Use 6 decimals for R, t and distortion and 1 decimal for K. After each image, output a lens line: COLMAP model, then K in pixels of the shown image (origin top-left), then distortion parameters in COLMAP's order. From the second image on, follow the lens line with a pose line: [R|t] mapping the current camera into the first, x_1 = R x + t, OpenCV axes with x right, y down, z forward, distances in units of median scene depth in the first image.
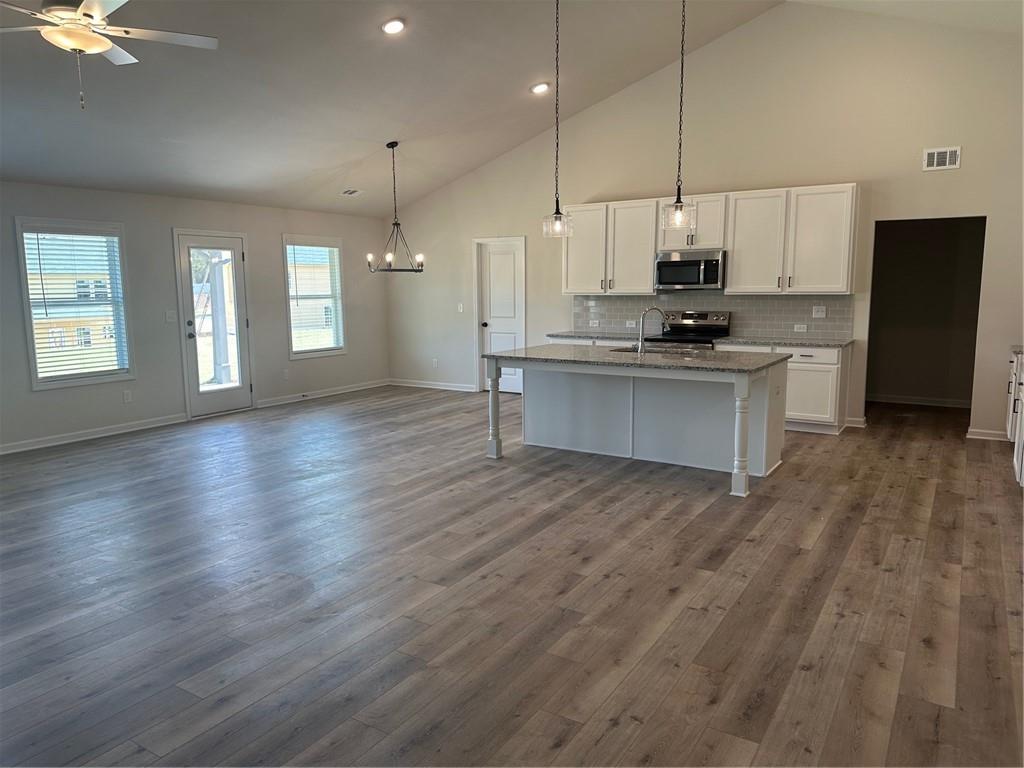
lens RADIAL K [[701.3, 0, 522.2], [0, 701.3, 383.6], [0, 0, 1]] dist [0.077613, -0.106415]
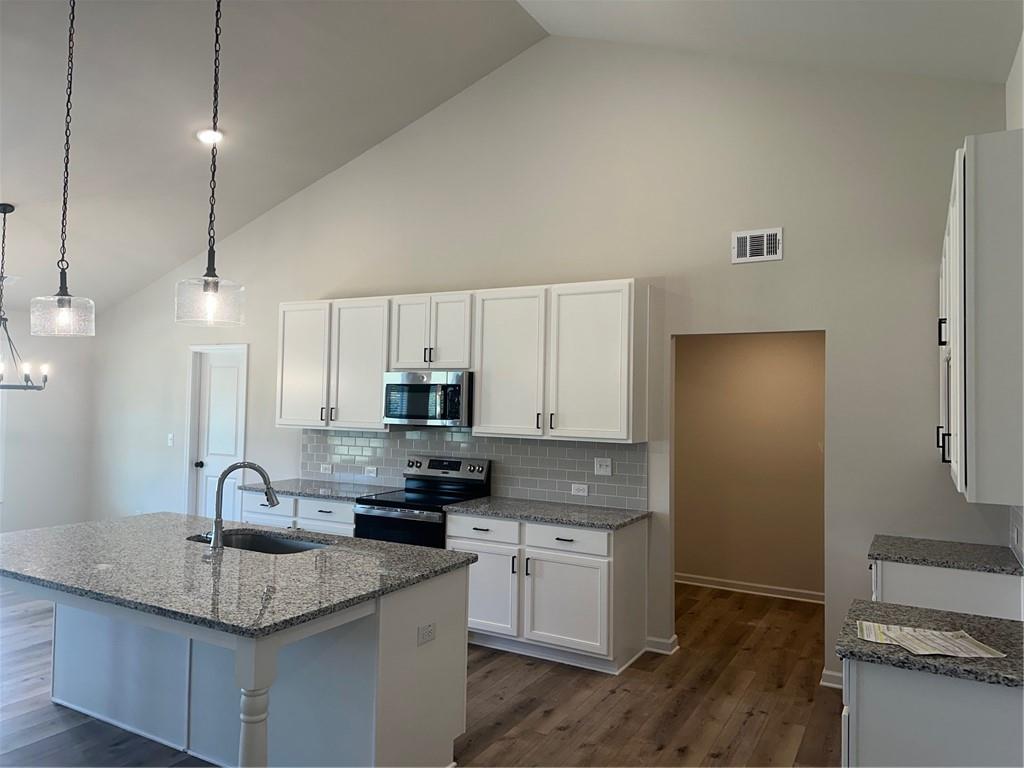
lens RADIAL K [[703.0, 0, 512.0], [0, 703.0, 384.0], [0, 0, 1]] dist [0.120852, -0.196691]
pose [[0.998561, 0.027536, 0.046024, 0.306184], [-0.019471, 0.985712, -0.167312, -0.066170], [-0.049974, 0.166176, 0.984829, 0.343493]]
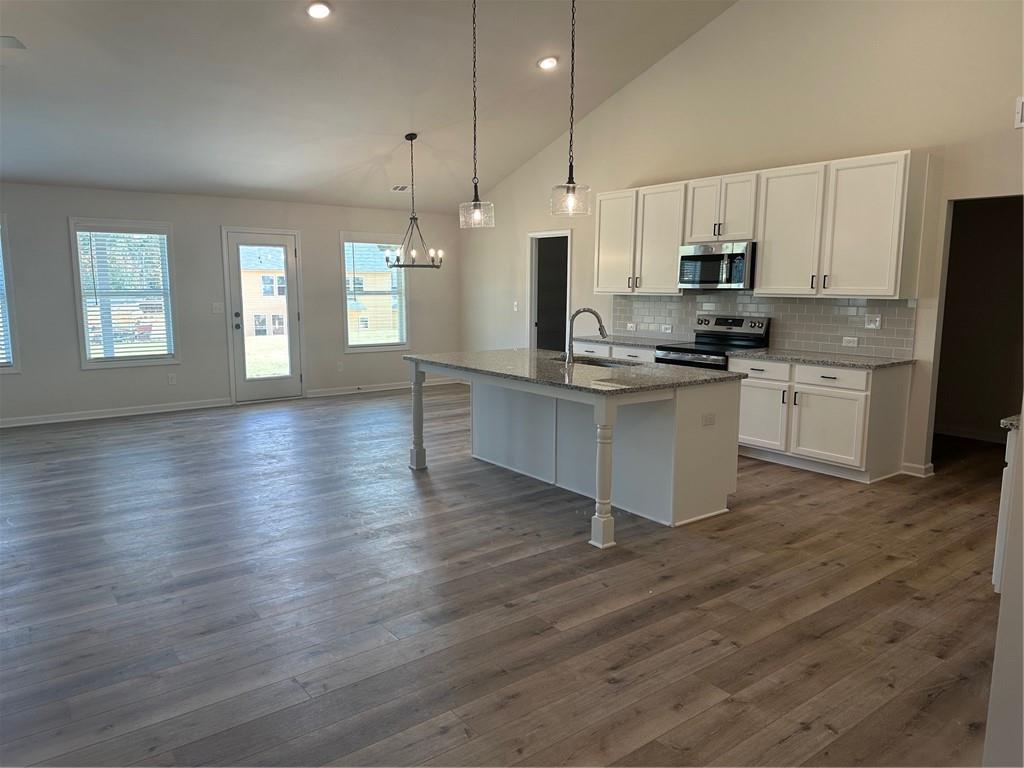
lens RADIAL K [[703.0, 0, 512.0], [0, 703.0, 384.0], [0, 0, 1]] dist [0.120852, -0.196691]
pose [[0.936508, 0.060313, -0.345421, 0.330493], [-0.059815, 0.998136, 0.012111, -0.019997], [0.345508, 0.009319, 0.938370, 0.144186]]
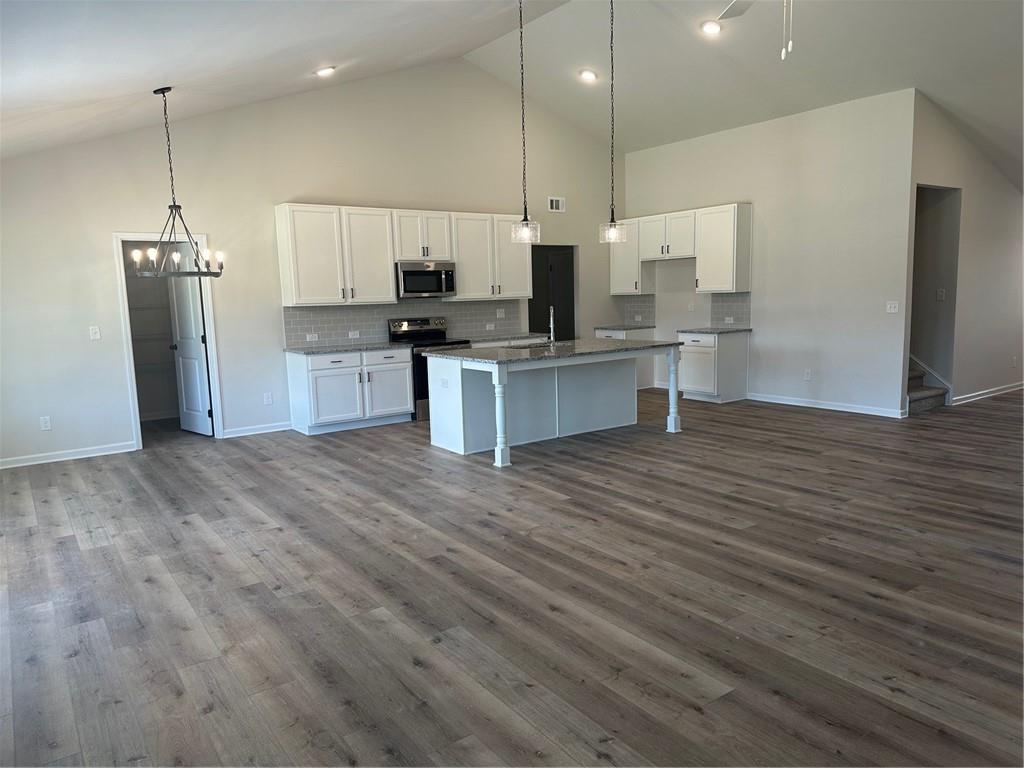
lens RADIAL K [[703.0, 0, 512.0], [0, 703.0, 384.0], [0, 0, 1]] dist [0.120852, -0.196691]
pose [[0.392259, -0.123282, 0.911556, -0.761717], [0.154912, 0.985678, 0.066645, -0.057856], [-0.906716, 0.115069, 0.405739, 0.489291]]
